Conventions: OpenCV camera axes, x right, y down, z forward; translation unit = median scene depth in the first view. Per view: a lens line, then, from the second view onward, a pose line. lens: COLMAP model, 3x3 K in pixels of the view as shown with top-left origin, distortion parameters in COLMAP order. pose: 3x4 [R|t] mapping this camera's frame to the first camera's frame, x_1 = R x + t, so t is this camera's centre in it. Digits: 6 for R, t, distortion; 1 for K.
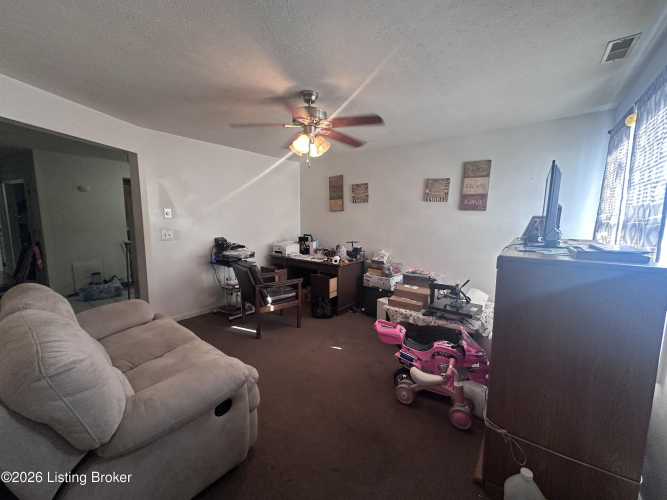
lens RADIAL K [[262.2, 0, 332.7], [0, 262.2, 251.0], [0, 0, 1]] dist [-0.005576, 0.000561]
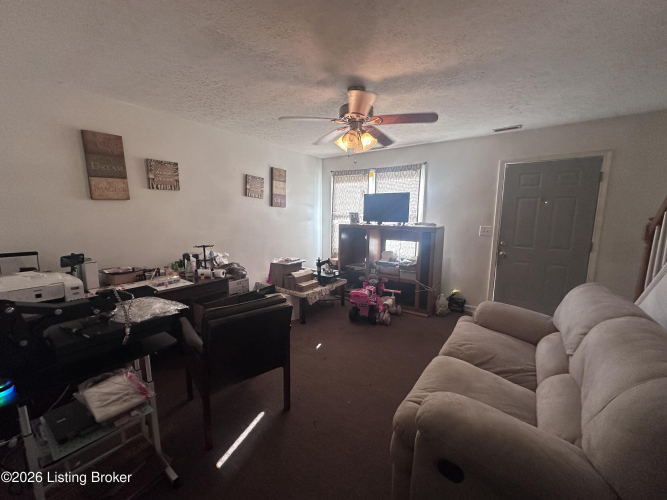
lens RADIAL K [[262.2, 0, 332.8], [0, 262.2, 251.1], [0, 0, 1]] dist [-0.005576, 0.000561]
pose [[-0.016920, -0.157870, 0.987315, -0.602390], [0.098490, 0.982391, 0.158770, -0.092754], [-0.994994, 0.099927, -0.001073, 0.586456]]
